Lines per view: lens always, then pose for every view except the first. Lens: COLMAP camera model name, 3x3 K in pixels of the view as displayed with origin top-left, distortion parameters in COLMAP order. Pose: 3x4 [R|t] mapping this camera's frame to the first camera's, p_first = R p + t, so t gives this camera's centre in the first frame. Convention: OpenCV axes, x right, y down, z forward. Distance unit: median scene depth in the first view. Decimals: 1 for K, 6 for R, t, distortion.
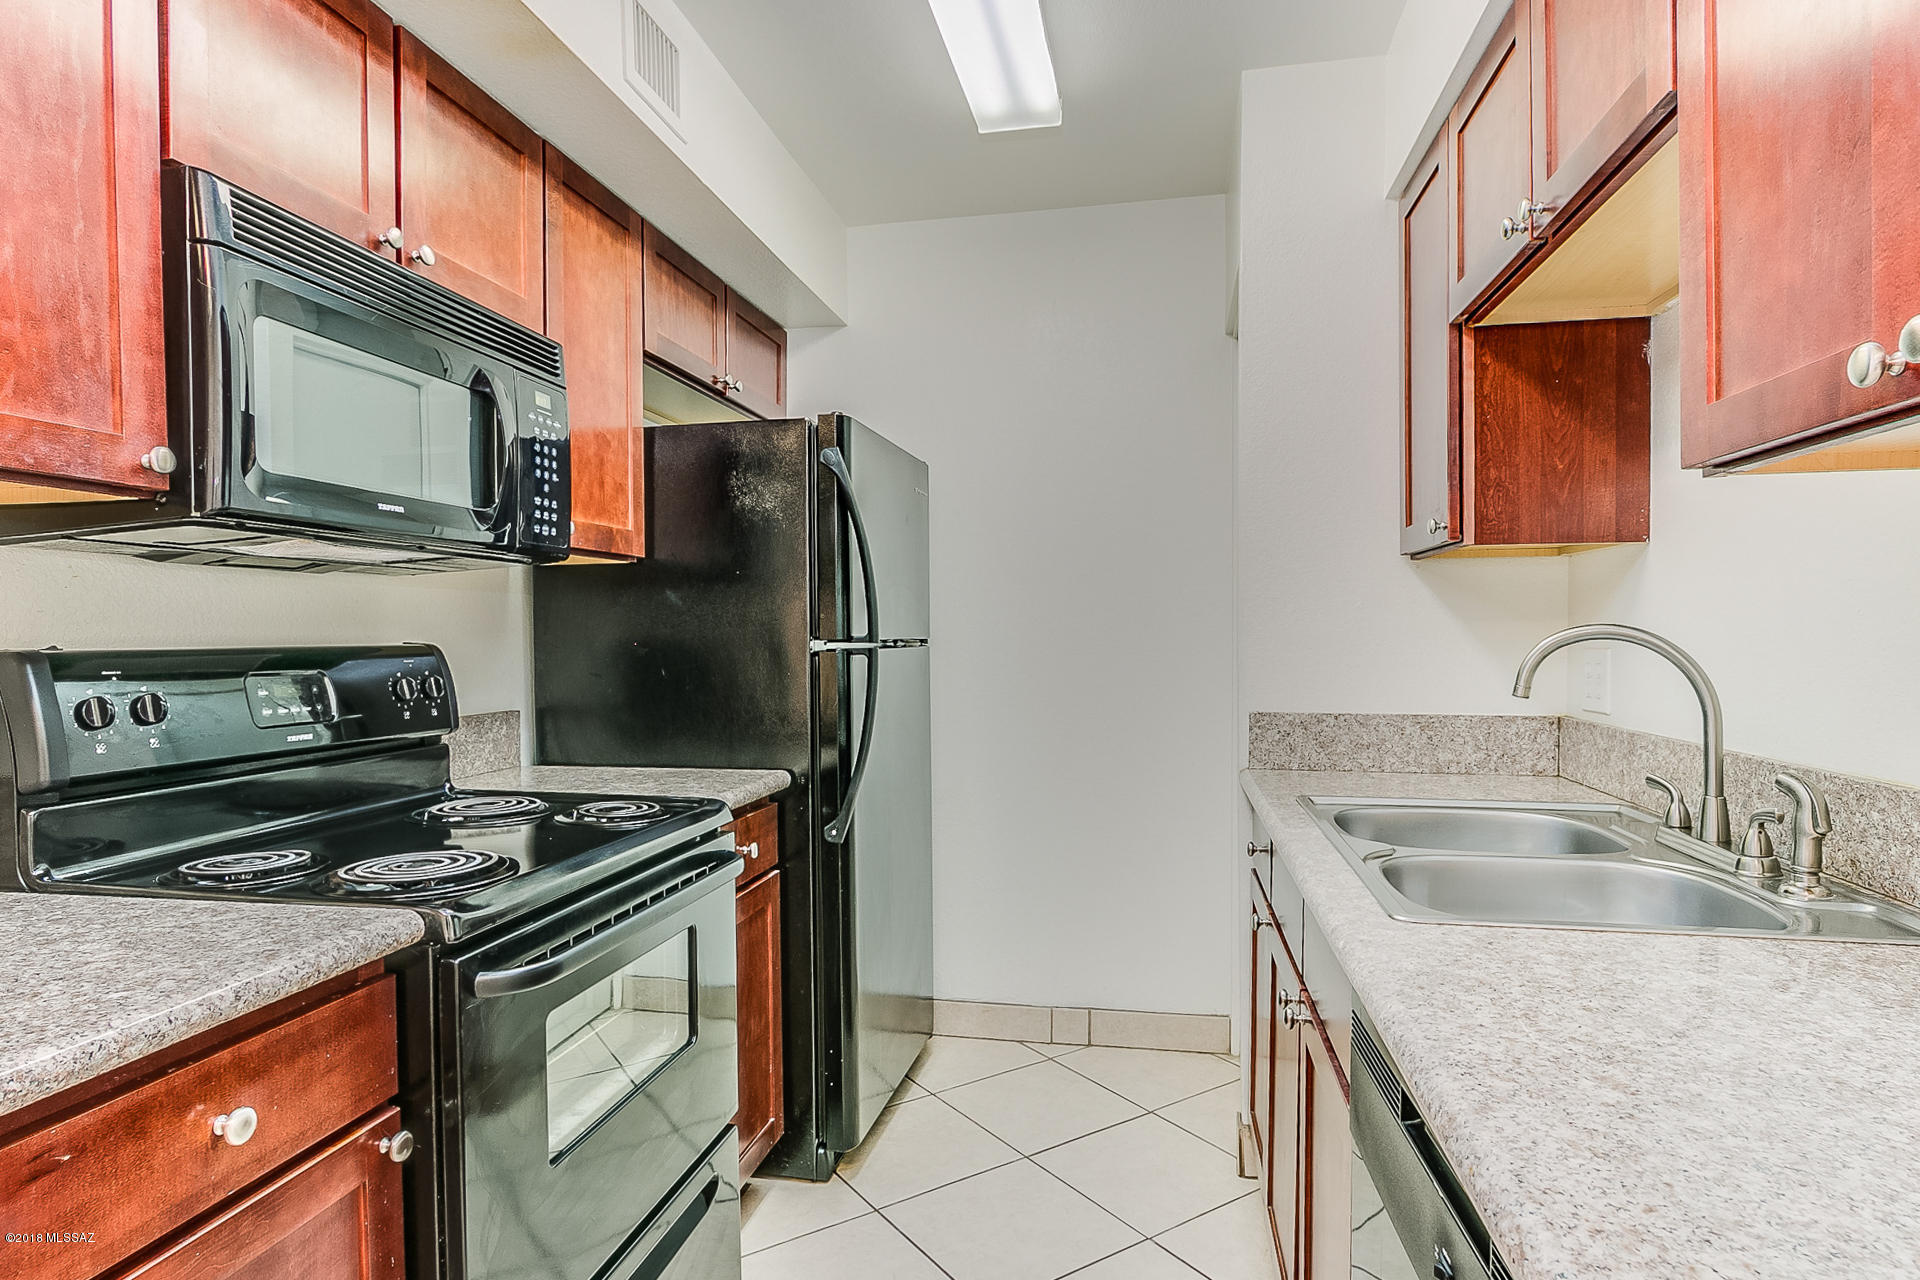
lens RADIAL K [[1052.9, 0, 949.4], [0, 1052.9, 658.8], [0, 0, 1]] dist [-0.015913, 0.001876]
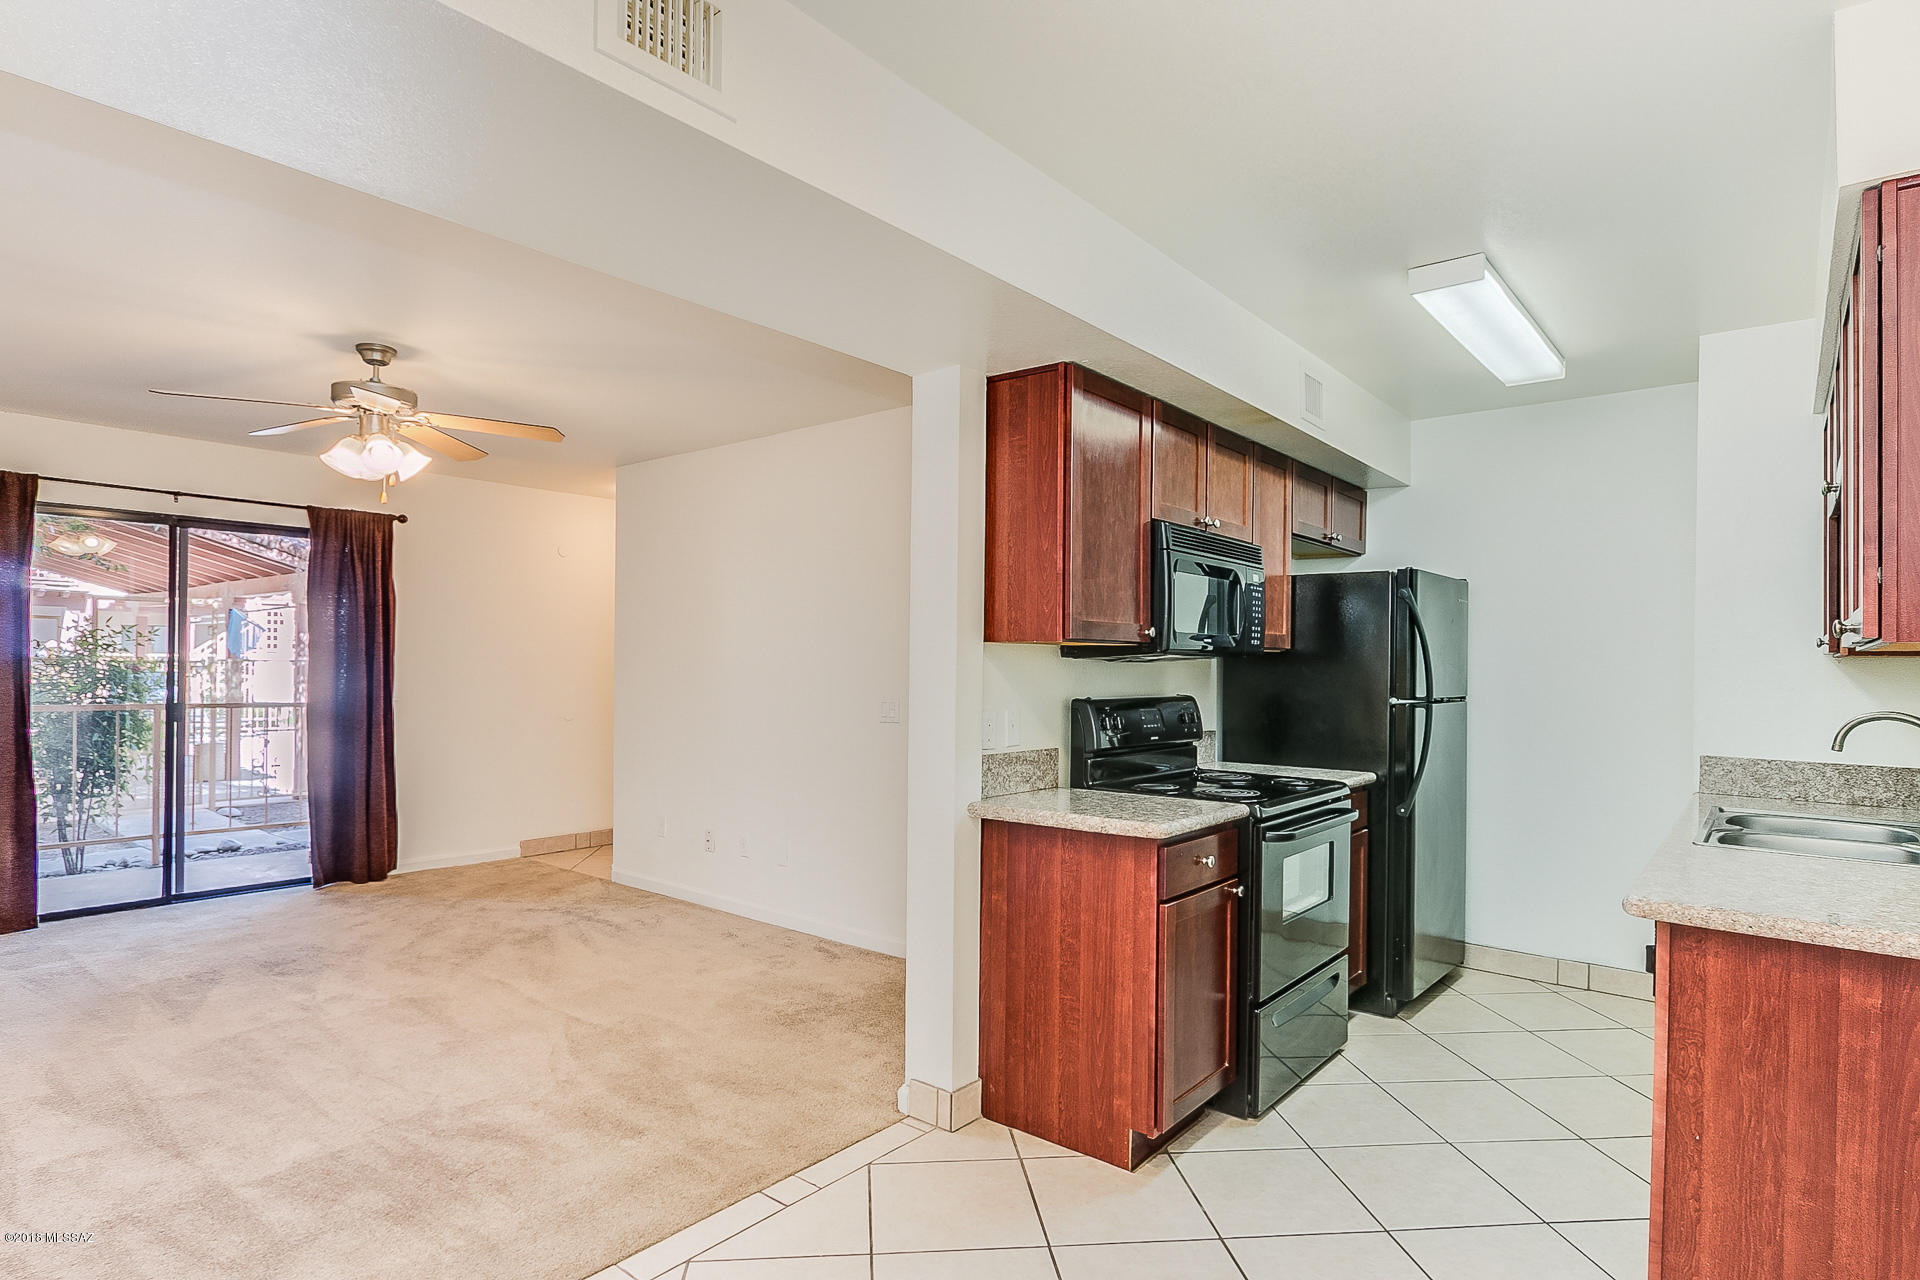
lens RADIAL K [[1008.9, 0, 968.0], [0, 1008.9, 662.7], [0, 0, 1]] dist [-0.001081, -0.001138]
pose [[0.885816, 0.017277, -0.463715, 0.026178], [-0.029538, 0.999379, -0.019190, -0.028680], [0.463096, 0.030696, 0.885776, -0.950013]]
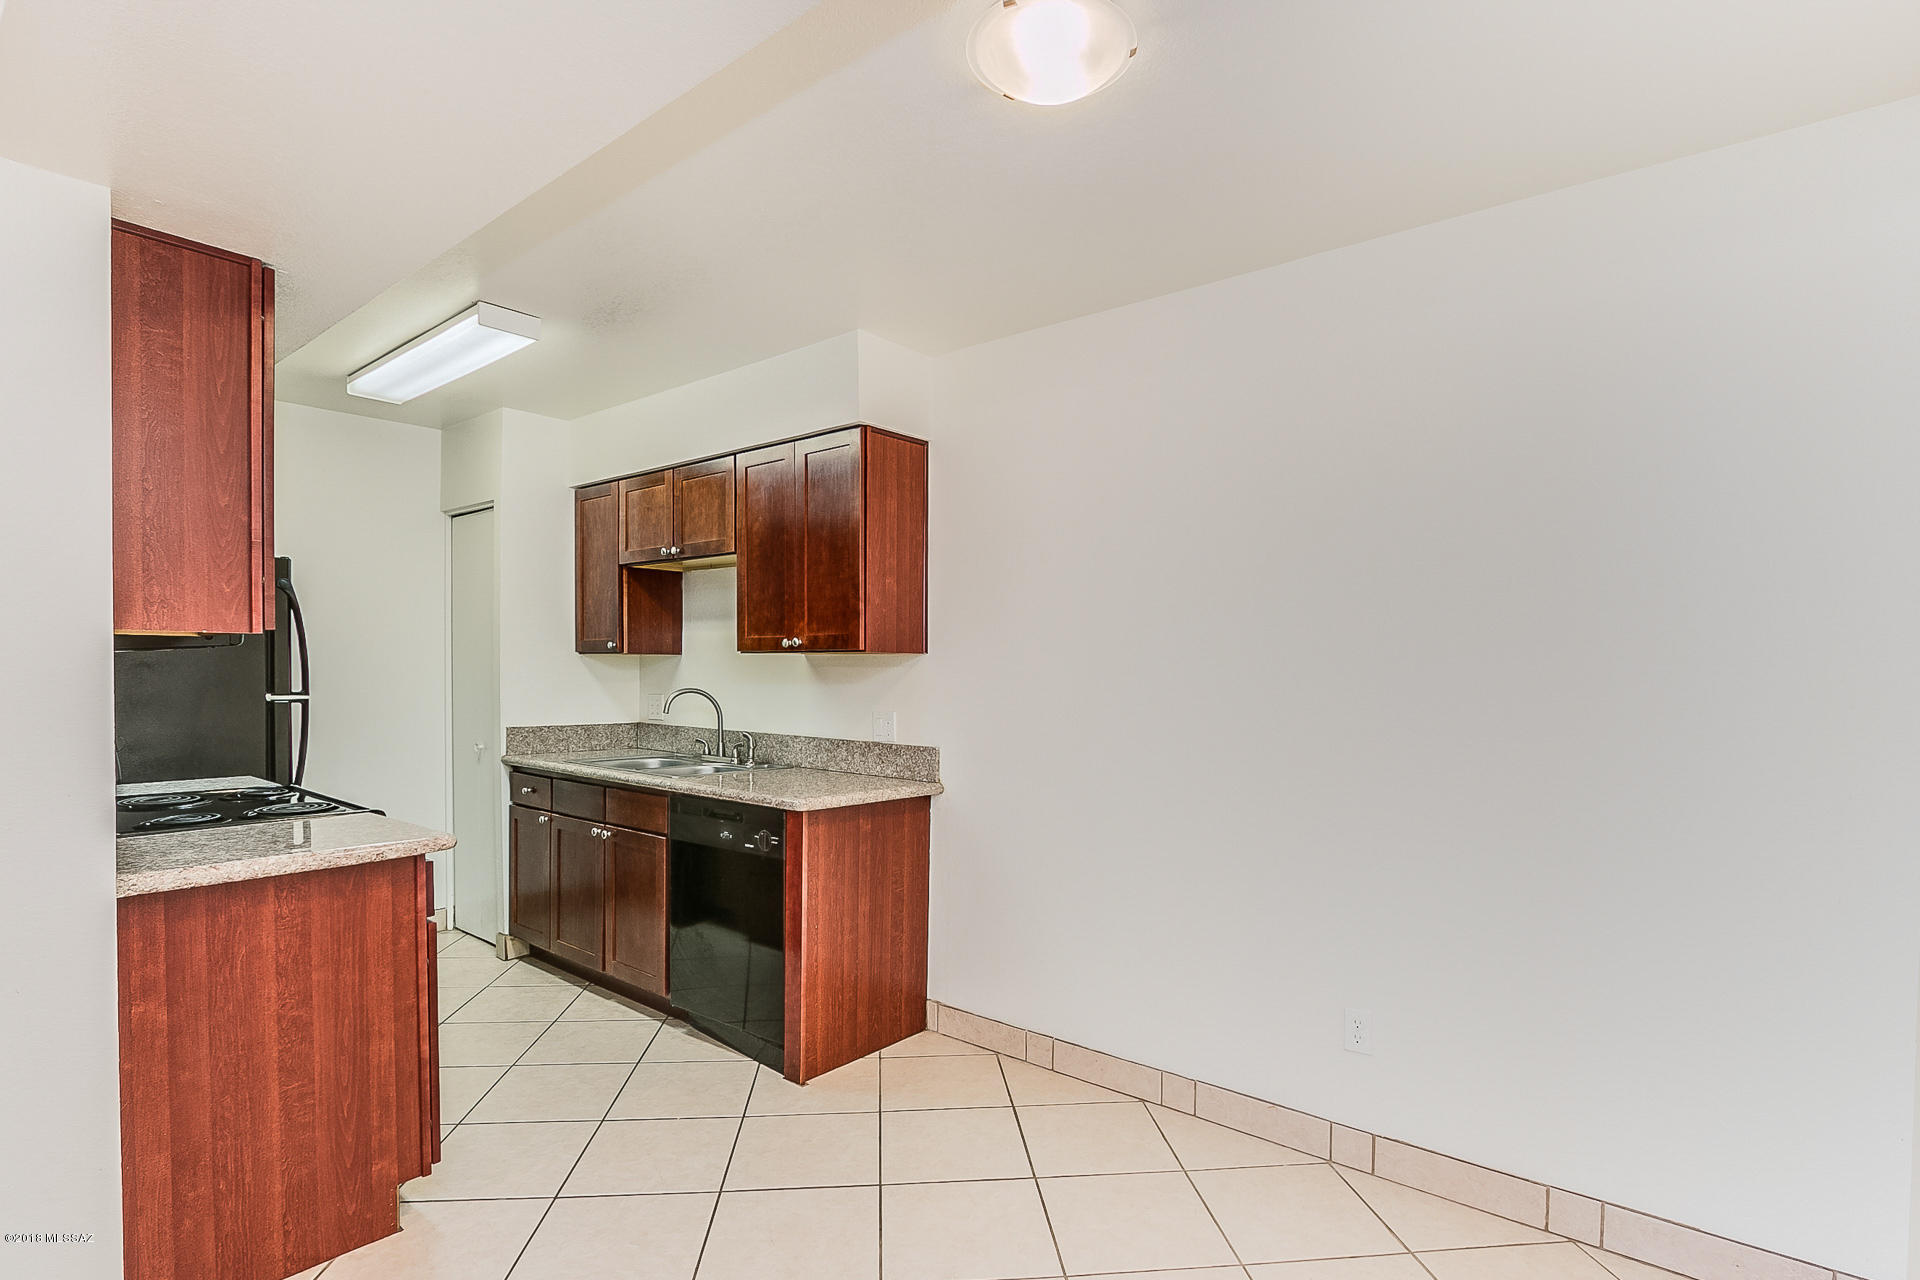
lens RADIAL K [[944.2, 0, 967.2], [0, 944.2, 689.6], [0, 0, 1]] dist [-0.001807, 0.000255]
pose [[0.478979, -0.009311, 0.877777, -1.063423], [0.009154, 0.999942, 0.005613, -0.027854], [-0.877779, 0.005347, 0.479037, -0.770296]]
